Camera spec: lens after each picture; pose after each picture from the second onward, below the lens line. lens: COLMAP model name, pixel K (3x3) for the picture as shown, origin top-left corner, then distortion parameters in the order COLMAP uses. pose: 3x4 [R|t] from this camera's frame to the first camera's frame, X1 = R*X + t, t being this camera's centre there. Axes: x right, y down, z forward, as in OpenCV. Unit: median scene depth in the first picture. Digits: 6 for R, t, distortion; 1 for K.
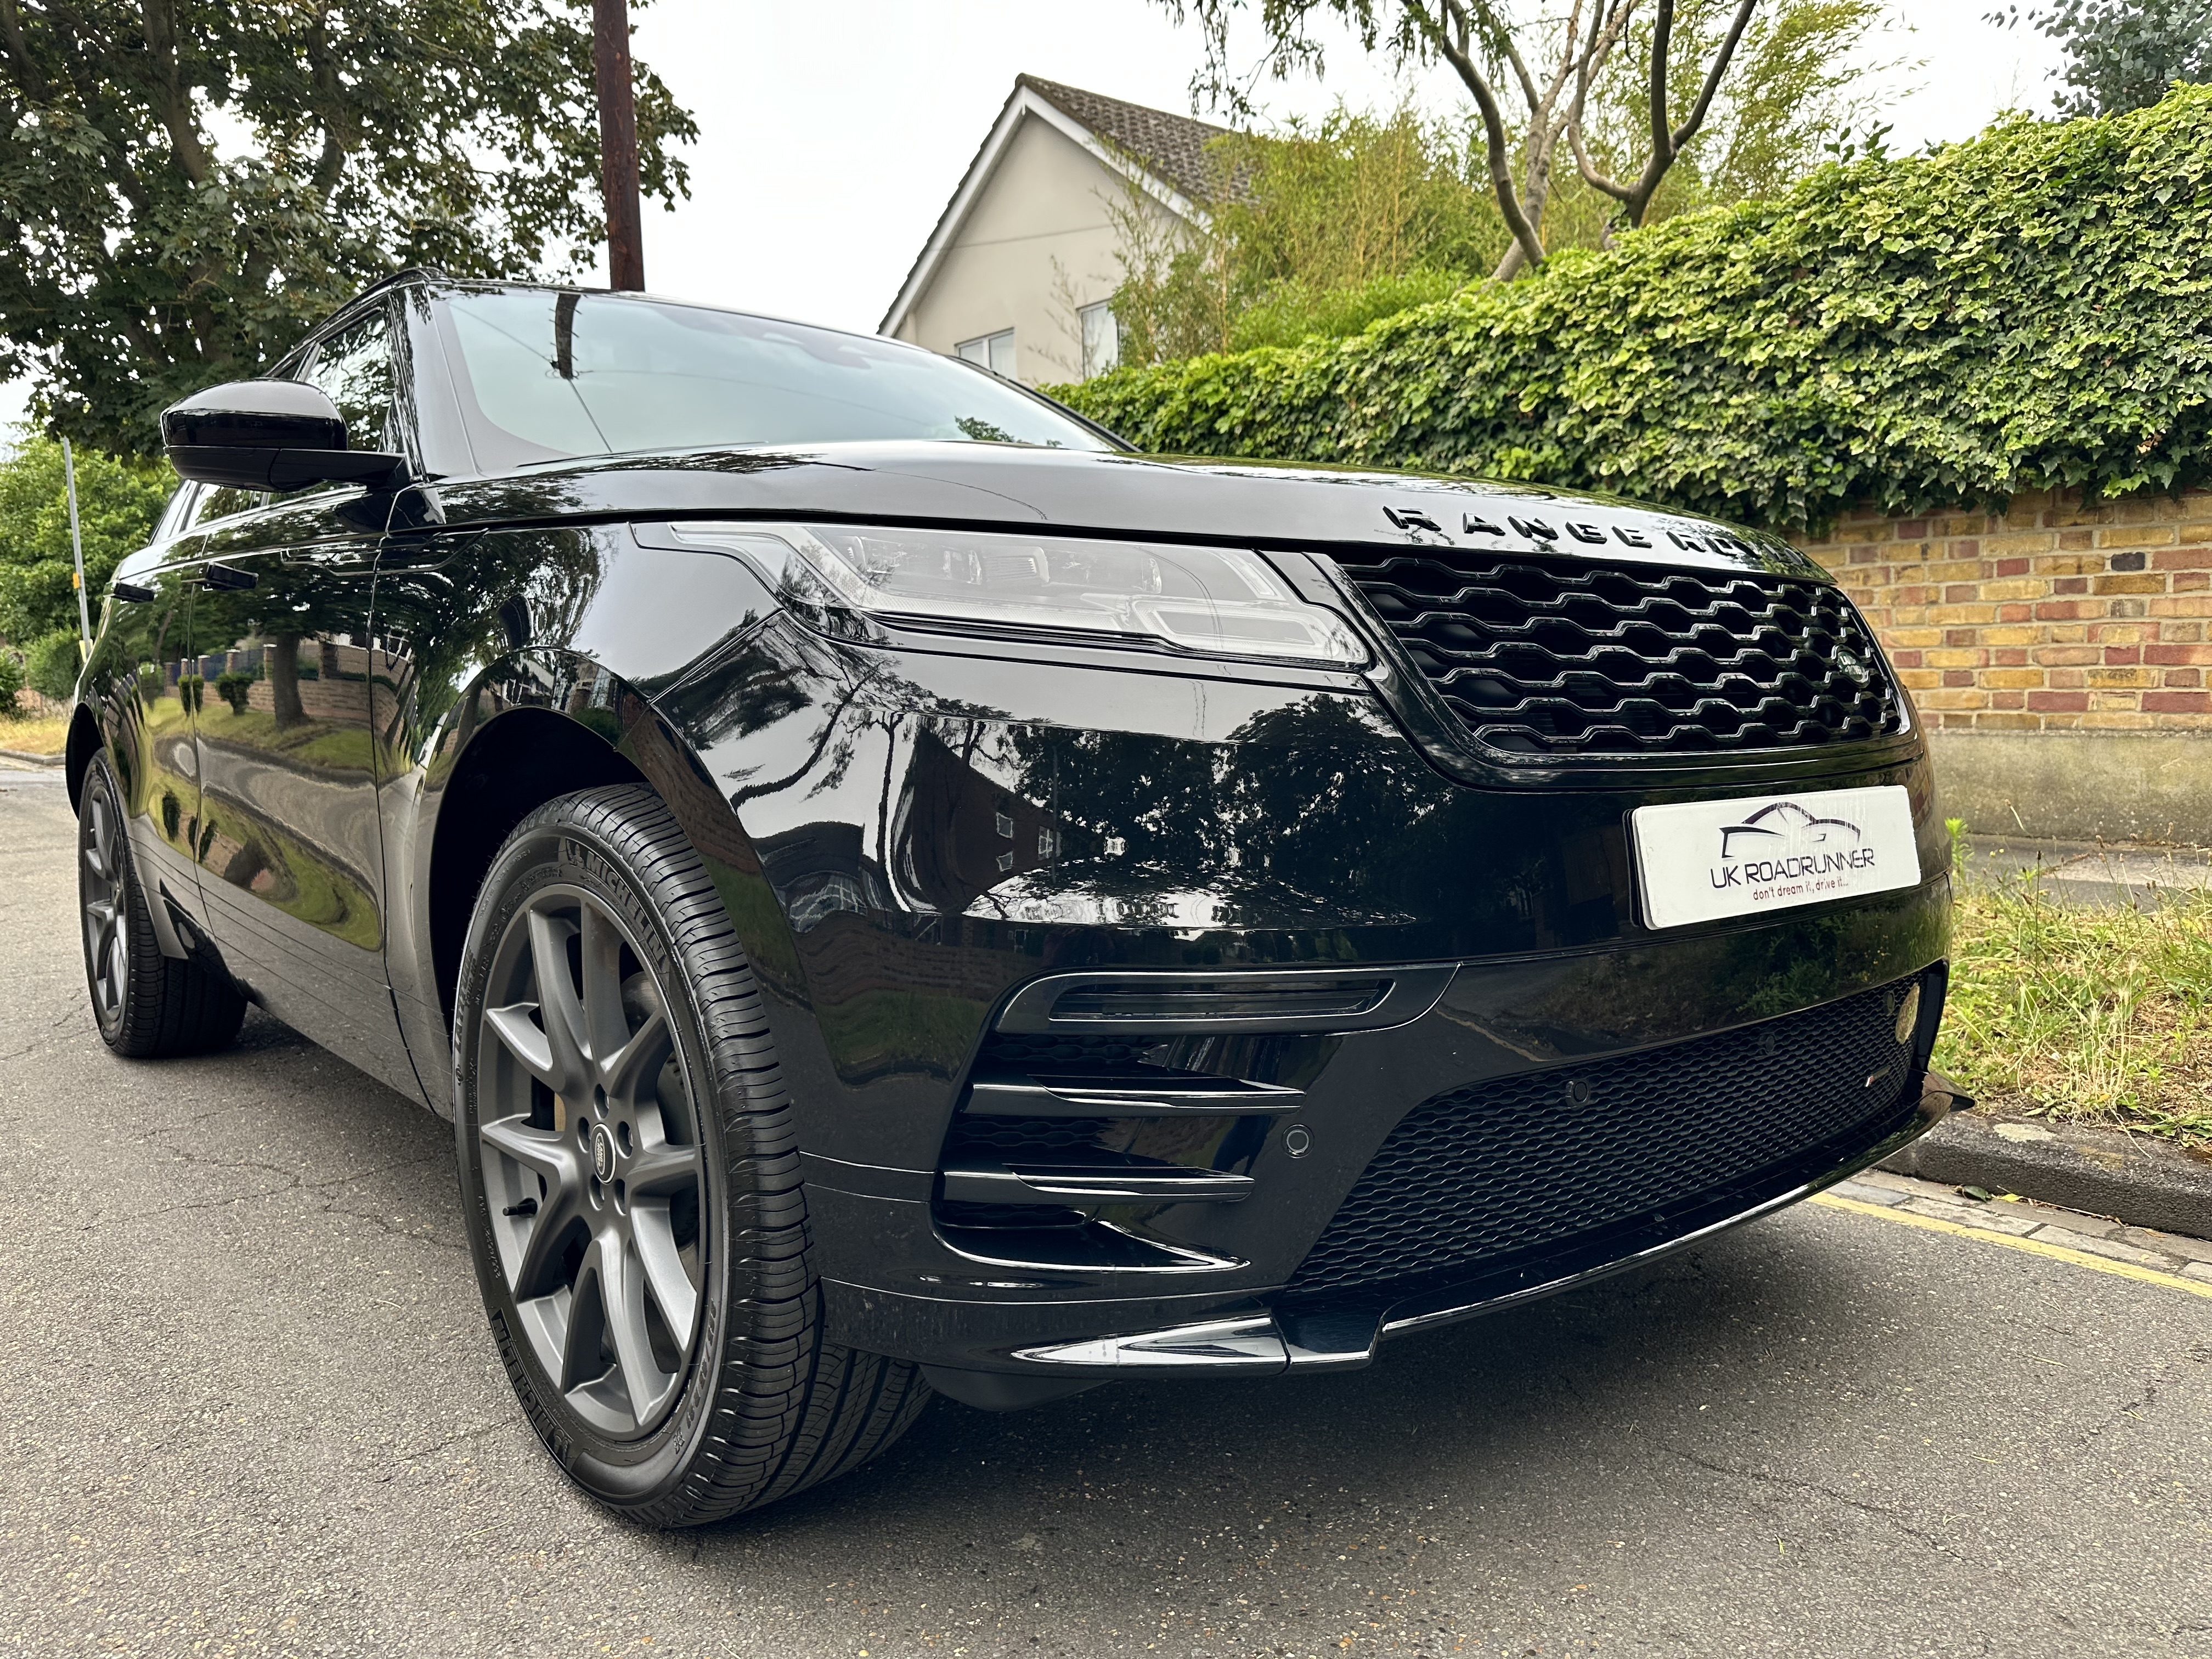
lens RADIAL K [[1574.1, 0, 1100.7], [0, 1574.1, 827.6], [0, 0, 1]] dist [0.032955, -0.018126]
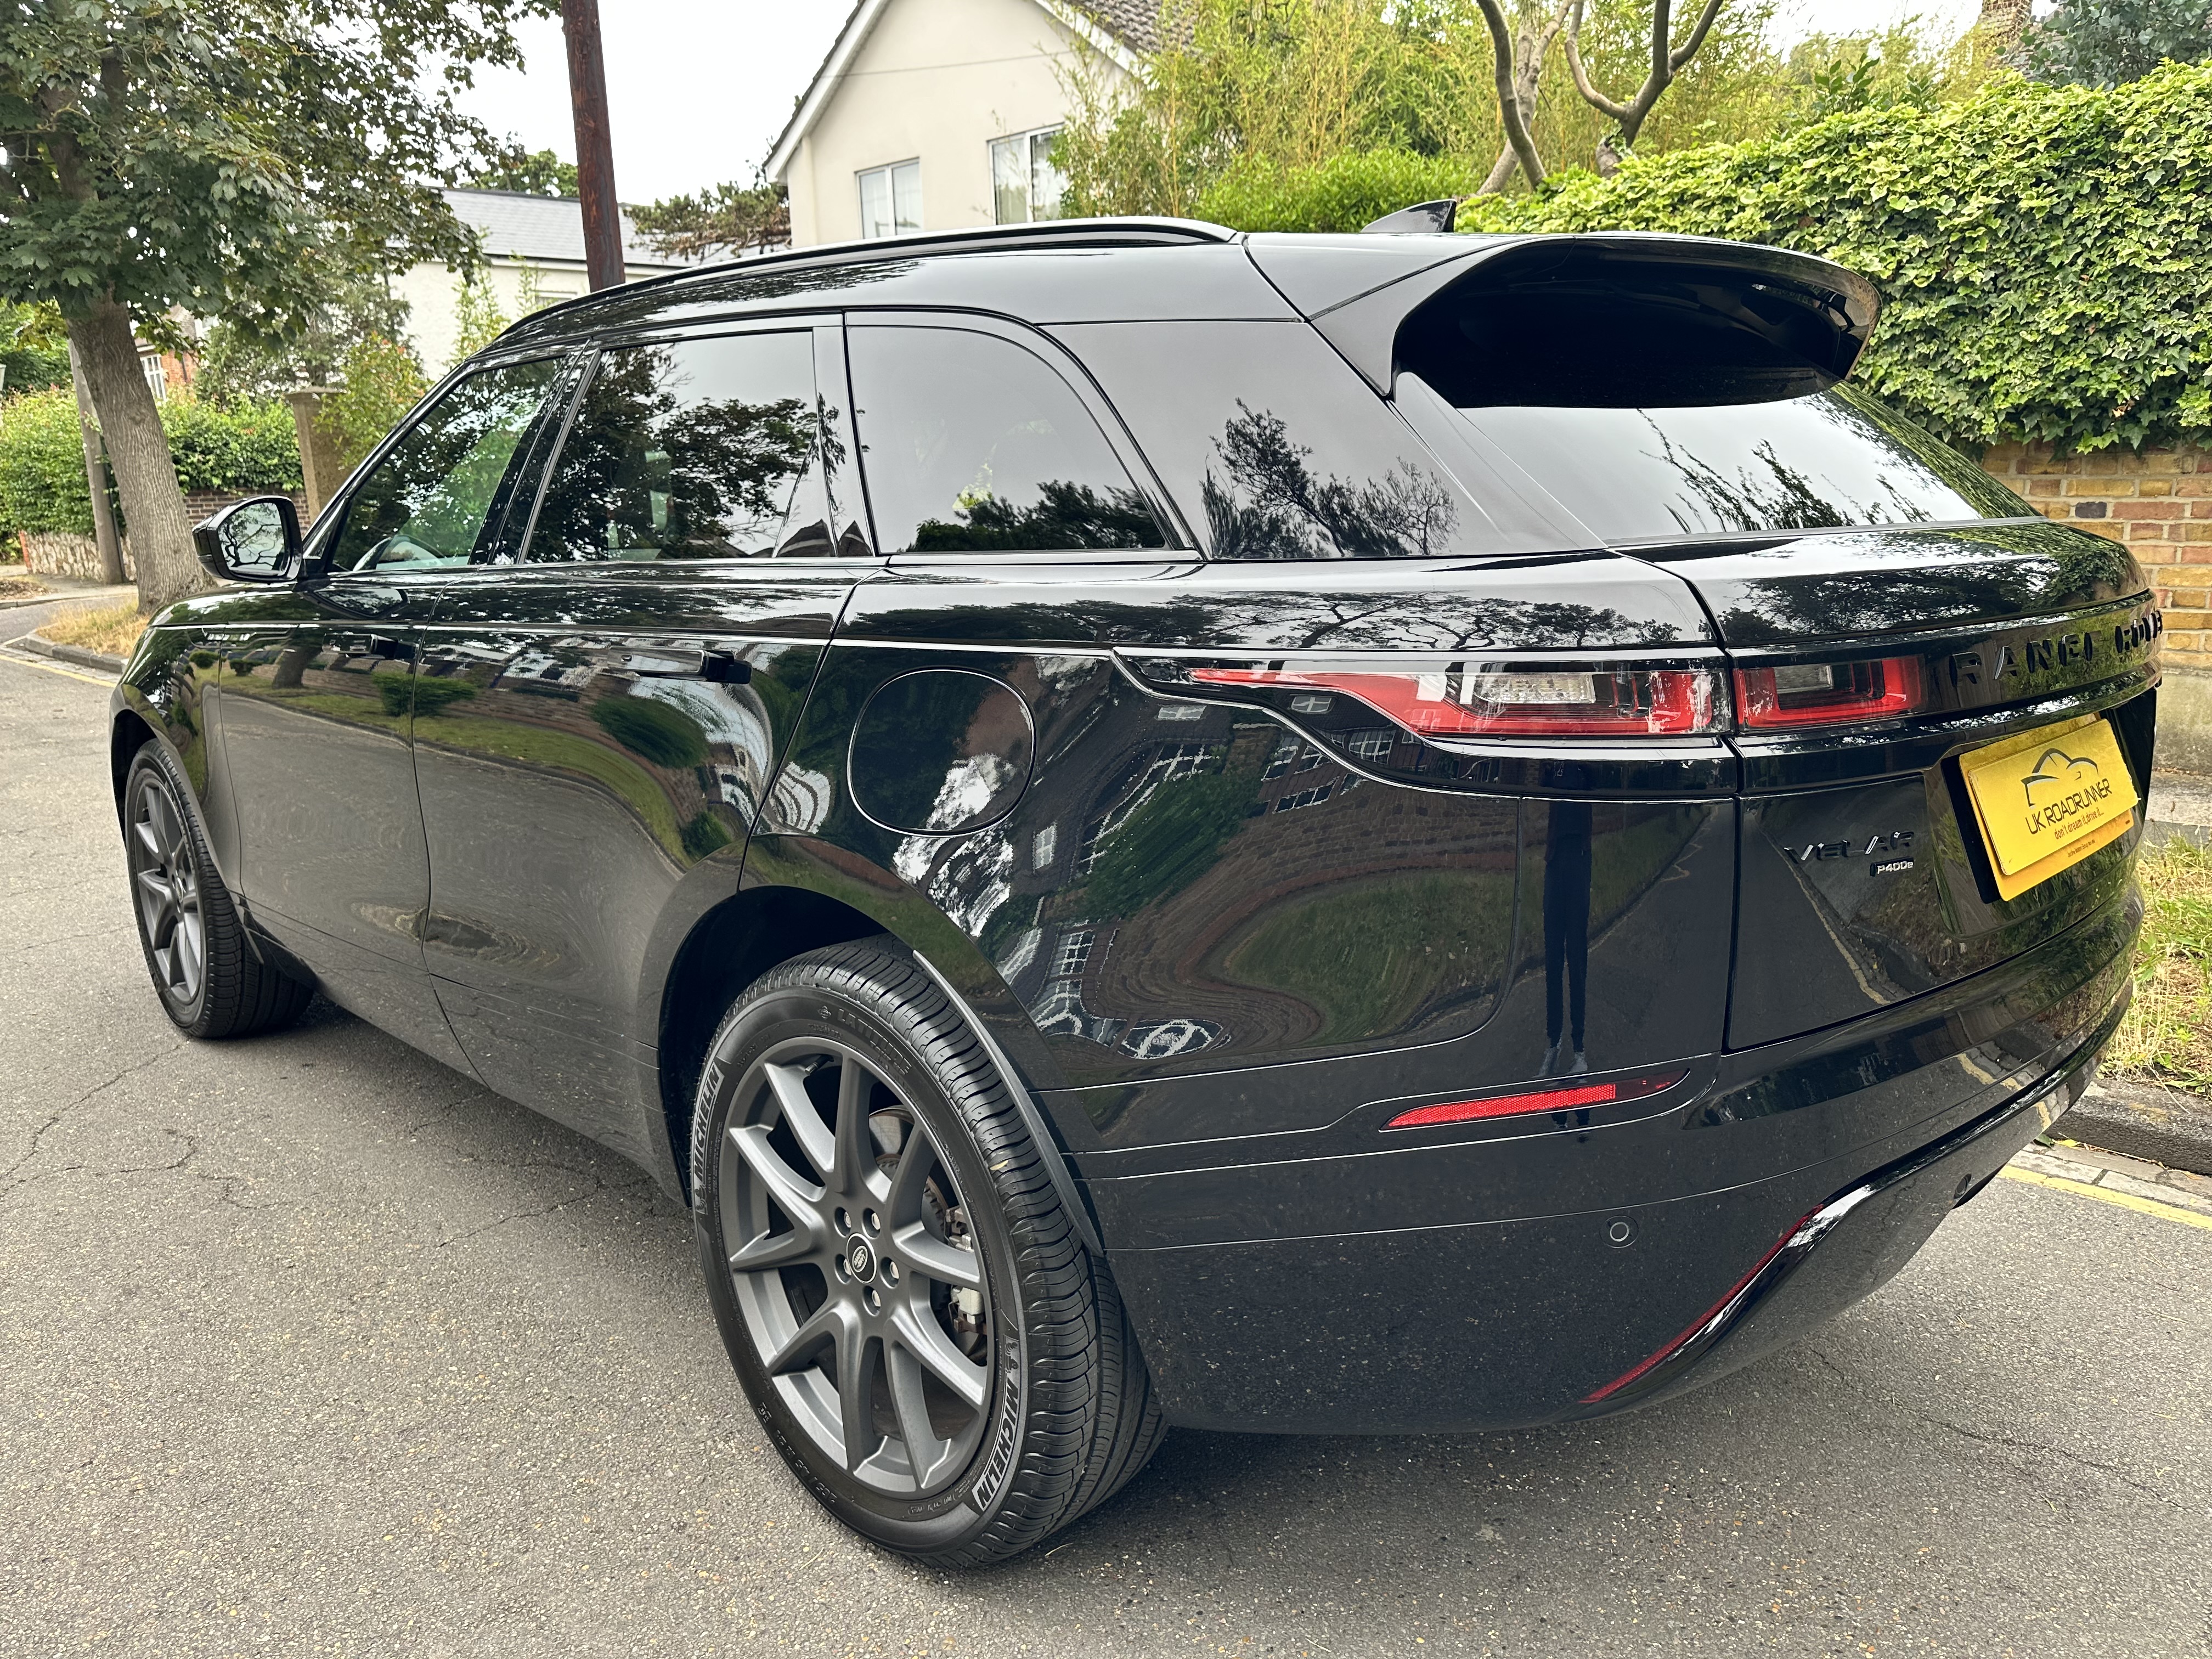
lens RADIAL K [[1574.1, 0, 1112.6], [0, 1574.1, 826.4], [0, 0, 1]] dist [0.032955, -0.018126]
pose [[0.995347, -0.018780, 0.094507, -0.133397], [0.007930, 0.993461, 0.113900, -0.076555], [-0.096028, -0.112620, 0.988987, -0.049897]]
